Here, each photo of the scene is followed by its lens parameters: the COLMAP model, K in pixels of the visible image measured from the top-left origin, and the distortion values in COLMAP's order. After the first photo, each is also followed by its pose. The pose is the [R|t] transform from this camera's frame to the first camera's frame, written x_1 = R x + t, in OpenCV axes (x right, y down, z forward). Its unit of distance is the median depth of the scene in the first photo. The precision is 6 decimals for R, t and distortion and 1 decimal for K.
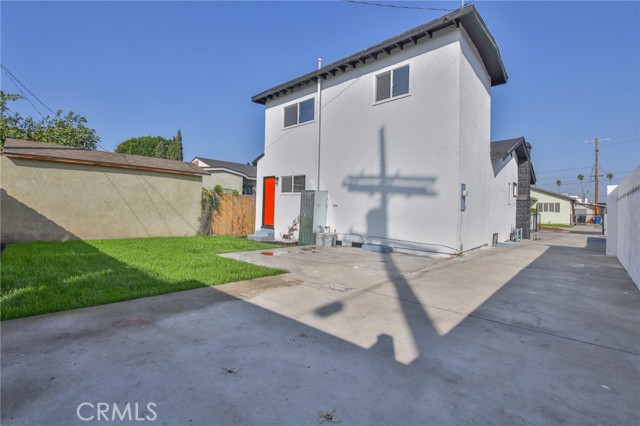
lens RADIAL K [[291.8, 0, 321.4], [0, 291.8, 209.4], [0, 0, 1]] dist [-0.005965, -0.007113]
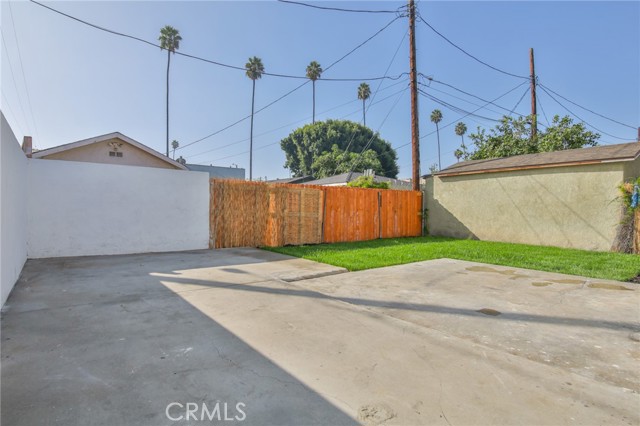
lens RADIAL K [[334.4, 0, 319.8], [0, 334.4, 212.3], [0, 0, 1]] dist [0.001608, -0.000347]
pose [[-0.168395, -0.016793, -0.985577, 0.501060], [-0.012224, 0.999814, -0.014947, 0.020916], [0.985644, 0.009530, -0.168569, 0.523115]]
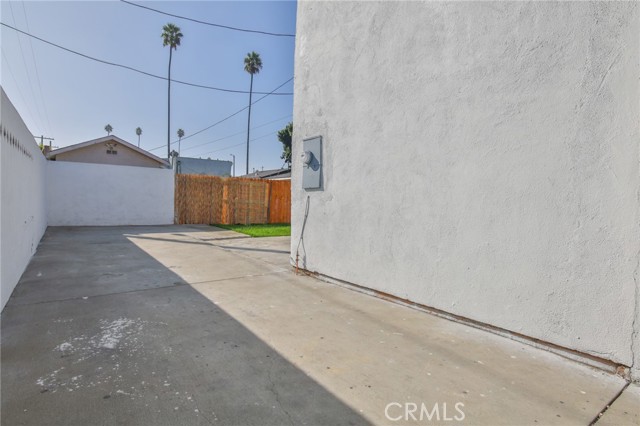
lens RADIAL K [[334.4, 0, 321.3], [0, 334.4, 210.4], [0, 0, 1]] dist [0.001608, -0.000347]
pose [[-0.185016, 0.005356, -0.982721, 0.635601], [-0.031090, 0.999453, 0.011301, 0.023024], [0.982244, 0.032644, -0.184748, 0.673692]]
